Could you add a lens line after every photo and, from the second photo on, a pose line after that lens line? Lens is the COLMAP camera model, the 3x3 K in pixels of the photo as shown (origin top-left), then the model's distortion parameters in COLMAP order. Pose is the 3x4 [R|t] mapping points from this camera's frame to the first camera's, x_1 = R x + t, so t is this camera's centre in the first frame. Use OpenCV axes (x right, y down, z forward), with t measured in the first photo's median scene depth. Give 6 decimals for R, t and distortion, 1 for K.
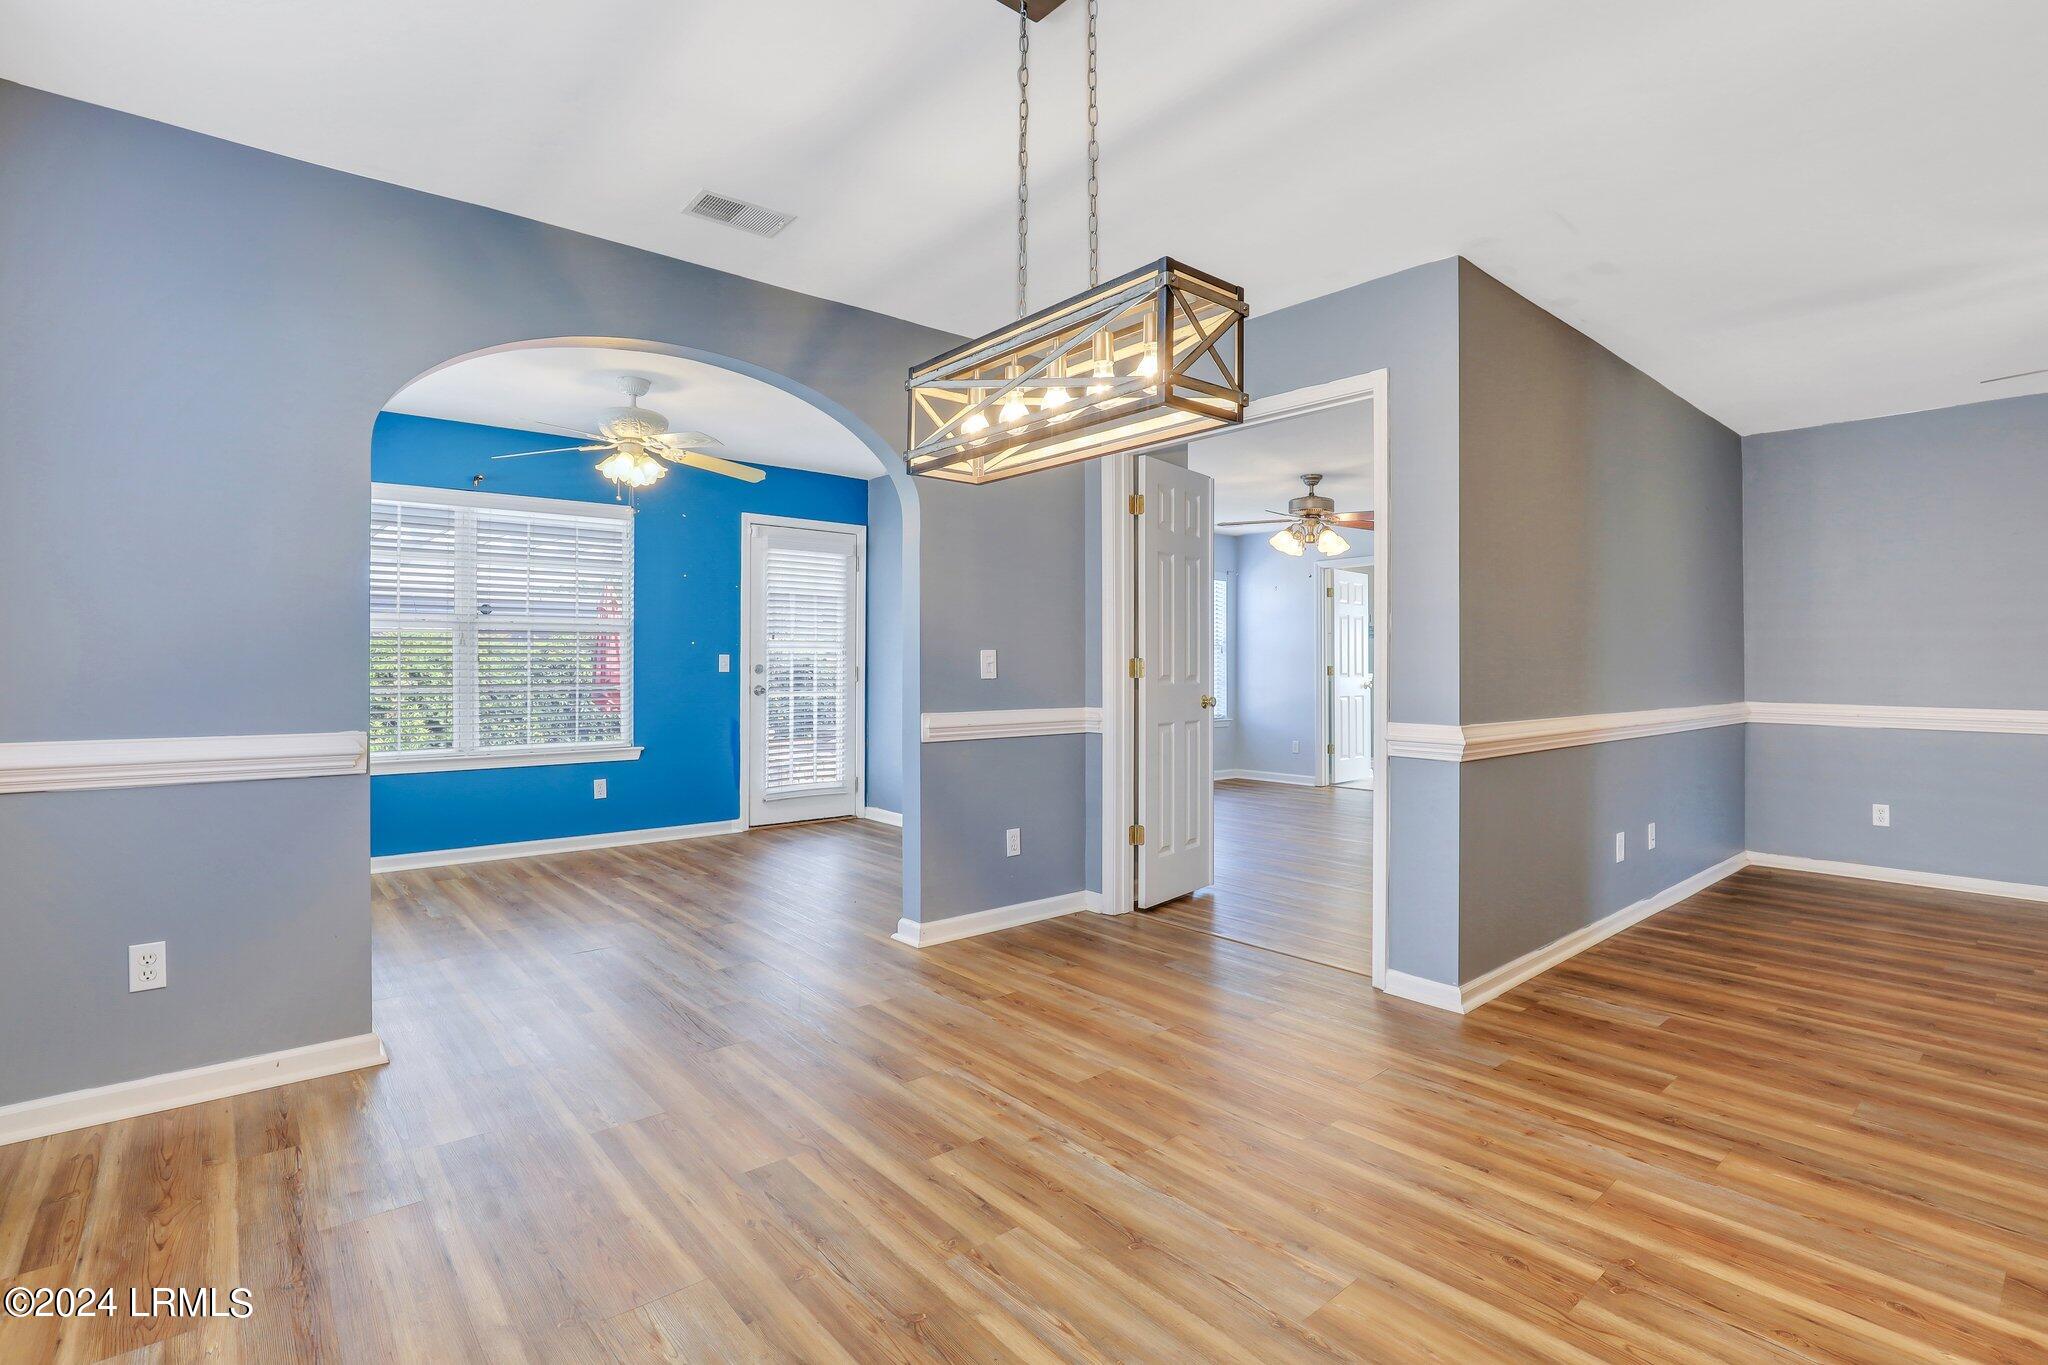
lens RADIAL K [[955.5, 0, 1011.1], [0, 955.5, 675.3], [0, 0, 1]] dist [-0.029024, 0.004591]
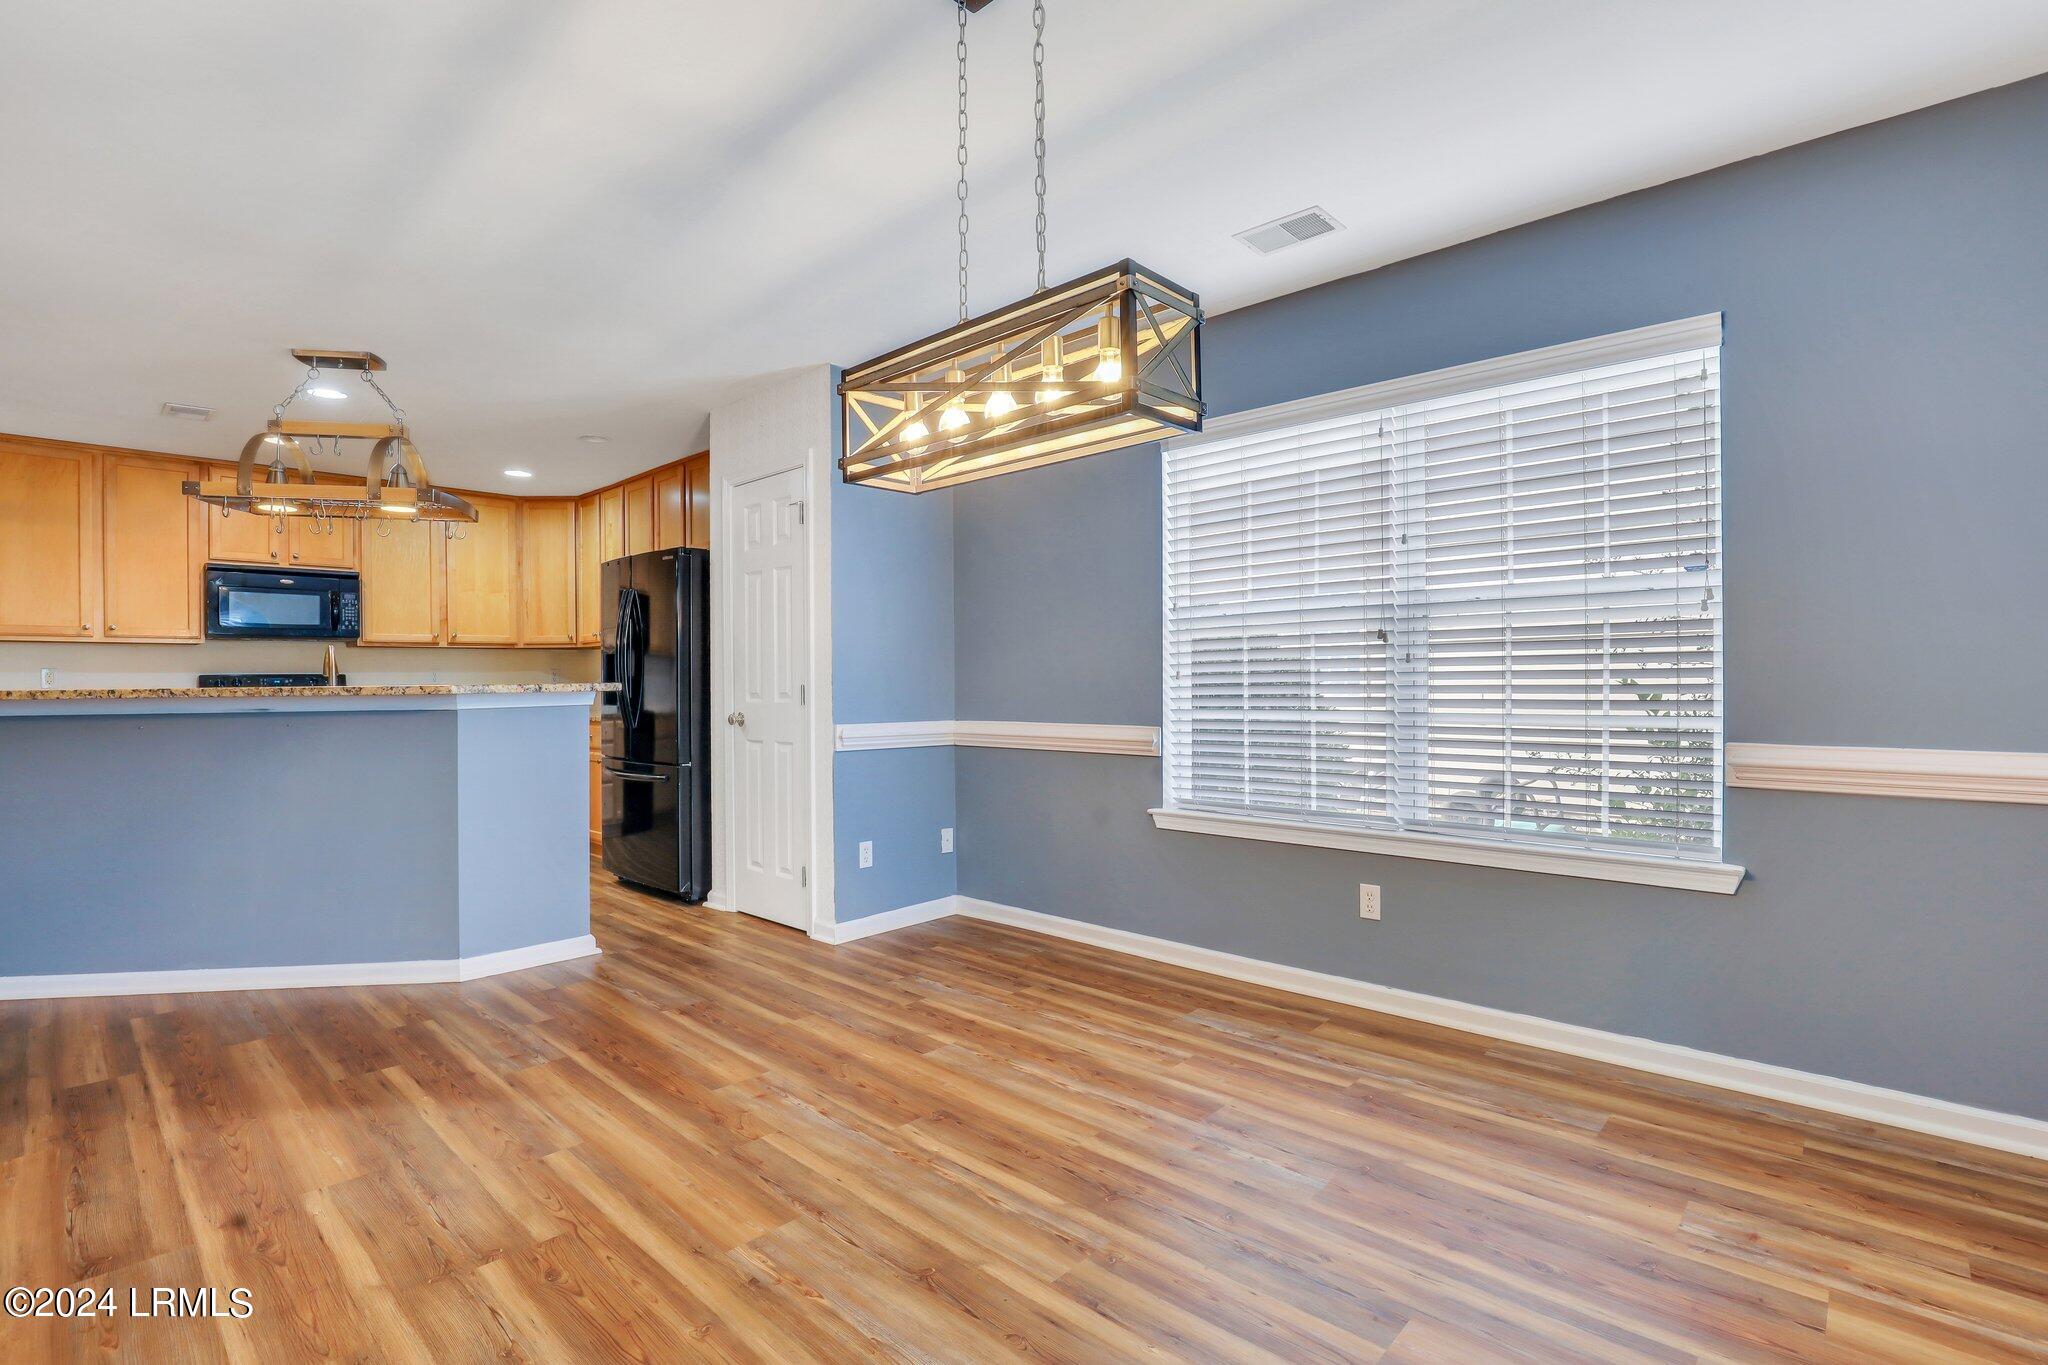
lens RADIAL K [[955.5, 0, 1027.1], [0, 955.5, 693.7], [0, 0, 1]] dist [-0.029024, 0.004591]
pose [[-0.991789, 0.007937, -0.127640, 0.134790], [0.005389, 0.999780, 0.020292, -0.013914], [0.127773, 0.019437, -0.991613, 1.782824]]
